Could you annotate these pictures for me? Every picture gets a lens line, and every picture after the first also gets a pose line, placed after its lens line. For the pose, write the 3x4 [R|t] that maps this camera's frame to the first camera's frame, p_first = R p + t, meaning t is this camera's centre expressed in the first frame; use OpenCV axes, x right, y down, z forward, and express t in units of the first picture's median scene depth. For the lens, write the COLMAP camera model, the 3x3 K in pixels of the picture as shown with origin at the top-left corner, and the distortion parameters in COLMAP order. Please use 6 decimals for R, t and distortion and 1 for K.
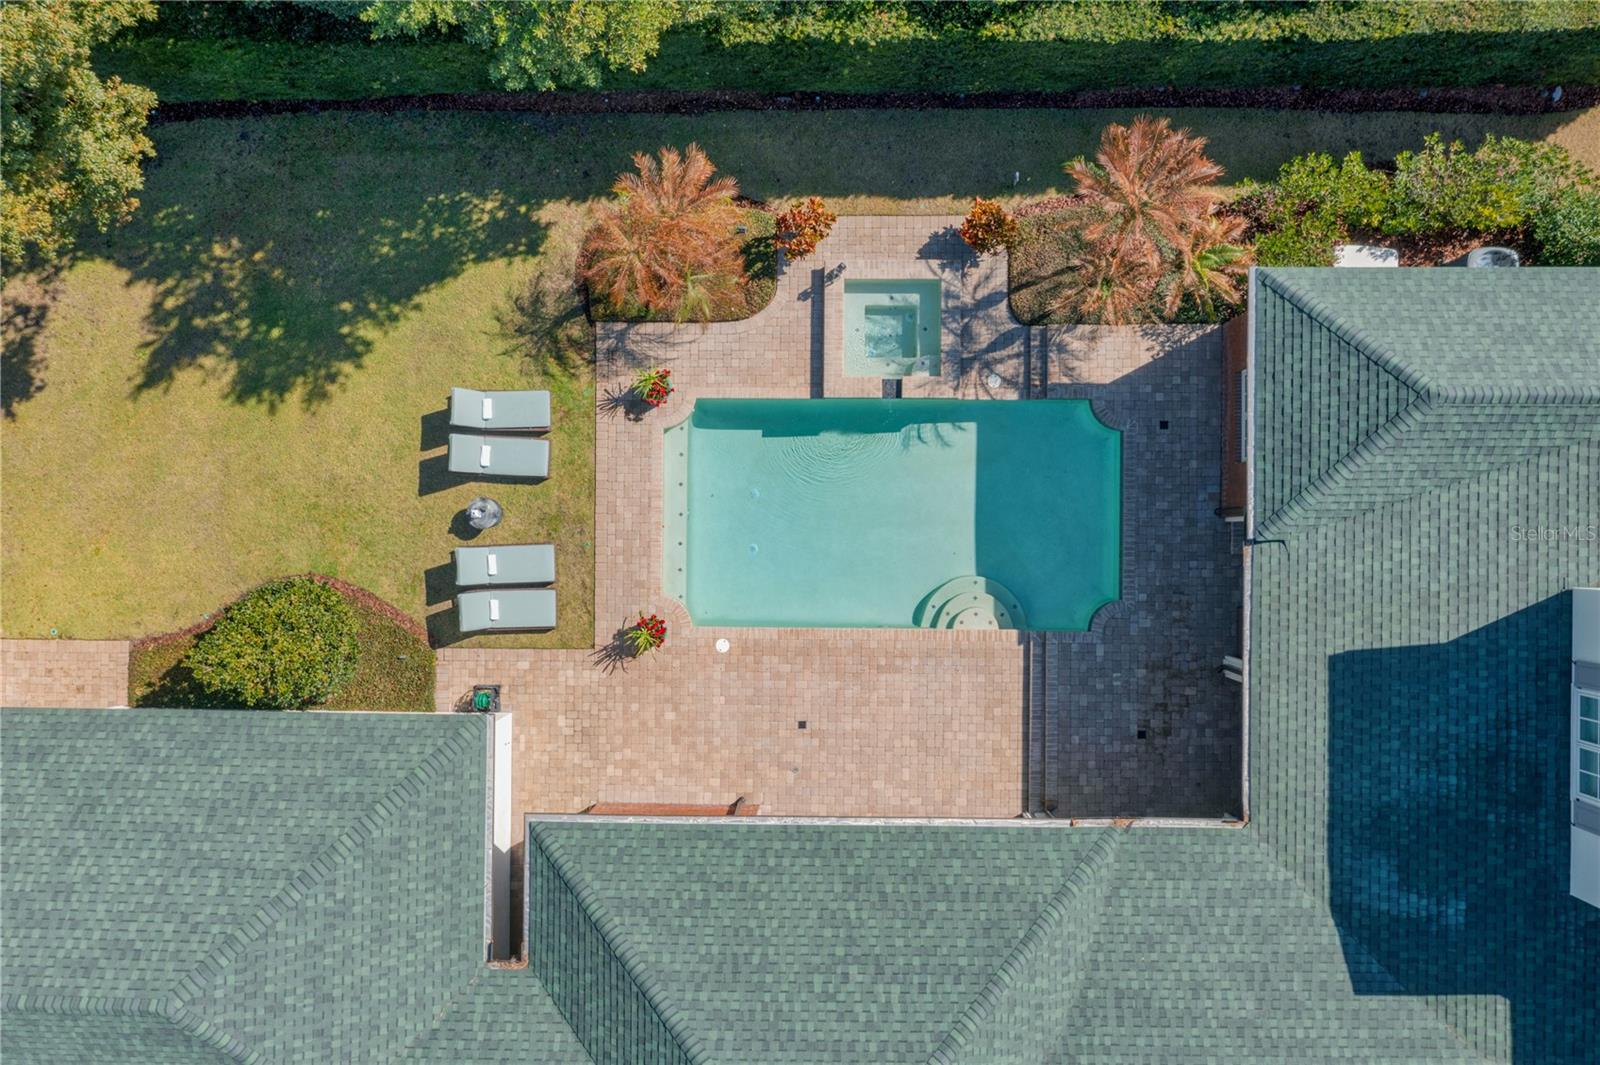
lens RADIAL K [[1259.9, 0, 796.0], [0, 1259.9, 531.8], [0, 0, 1]] dist [-0.002214, 0.008856]
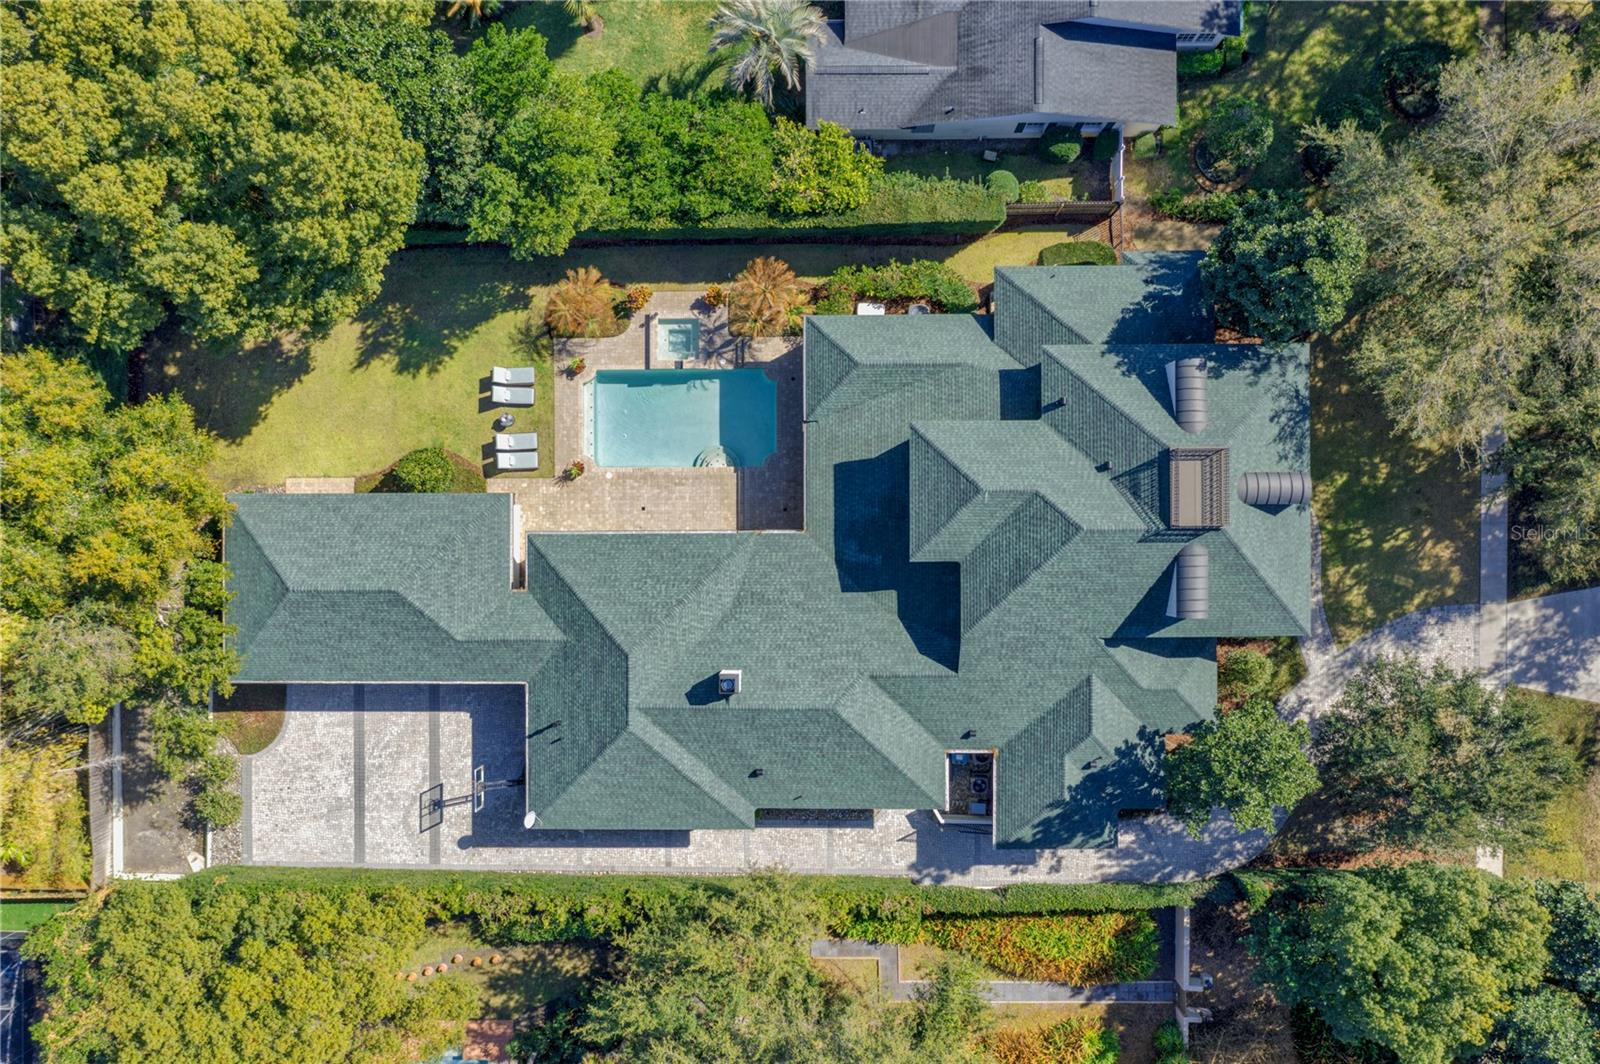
lens RADIAL K [[1259.9, 0, 803.0], [0, 1259.9, 533.1], [0, 0, 1]] dist [-0.002214, 0.008856]
pose [[0.999925, -0.011265, 0.004786, 0.293356], [0.011218, 0.999890, 0.009664, 0.181371], [-0.004894, -0.009609, 0.999942, -1.364533]]
